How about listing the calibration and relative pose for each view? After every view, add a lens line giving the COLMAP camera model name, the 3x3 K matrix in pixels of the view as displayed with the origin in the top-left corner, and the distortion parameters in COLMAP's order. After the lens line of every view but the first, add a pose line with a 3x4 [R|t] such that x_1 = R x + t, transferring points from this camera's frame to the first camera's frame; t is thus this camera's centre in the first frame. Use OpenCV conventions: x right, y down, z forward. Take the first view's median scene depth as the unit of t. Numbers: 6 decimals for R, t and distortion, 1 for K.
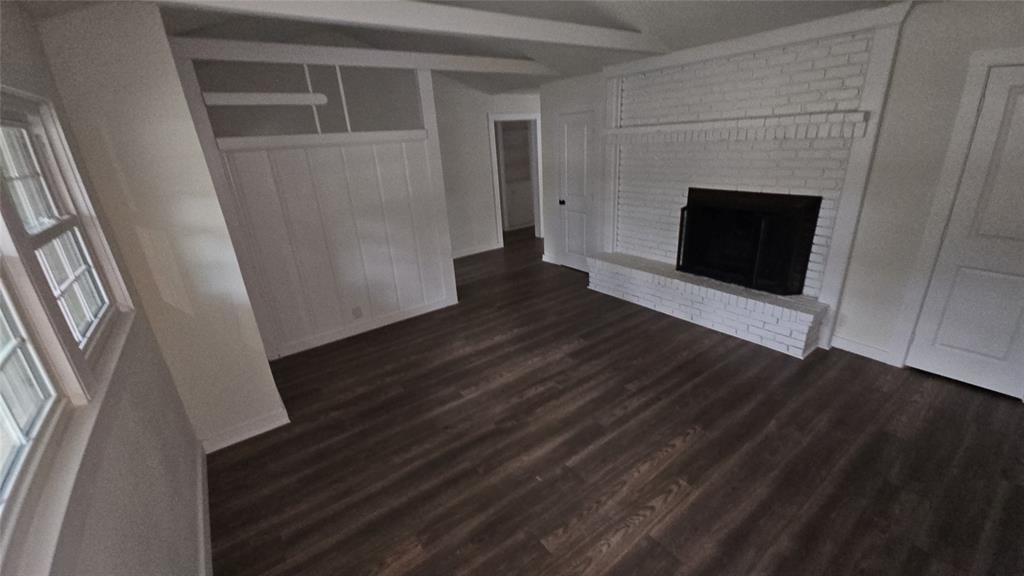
lens RADIAL K [[414.7, 0, 517.7], [0, 414.7, 289.8], [0, 0, 1]] dist [0.014435, -0.008053]
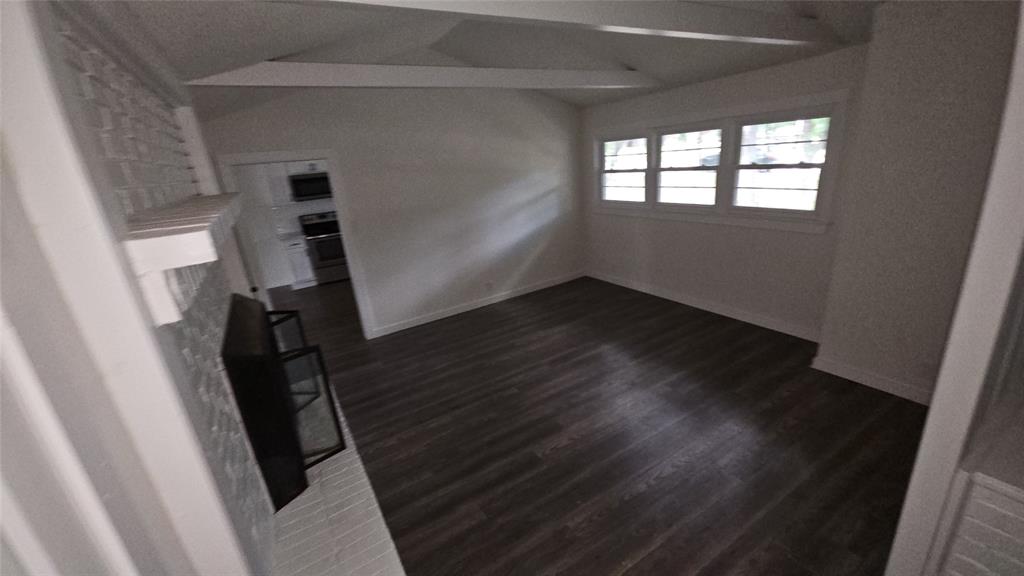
lens RADIAL K [[414.7, 0, 517.7], [0, 414.7, 289.8], [0, 0, 1]] dist [0.014435, -0.008053]
pose [[-0.985176, 0.111146, 0.130670, 0.085483], [0.168149, 0.776515, 0.607248, -0.704544], [-0.033974, 0.620219, -0.783693, 1.808002]]
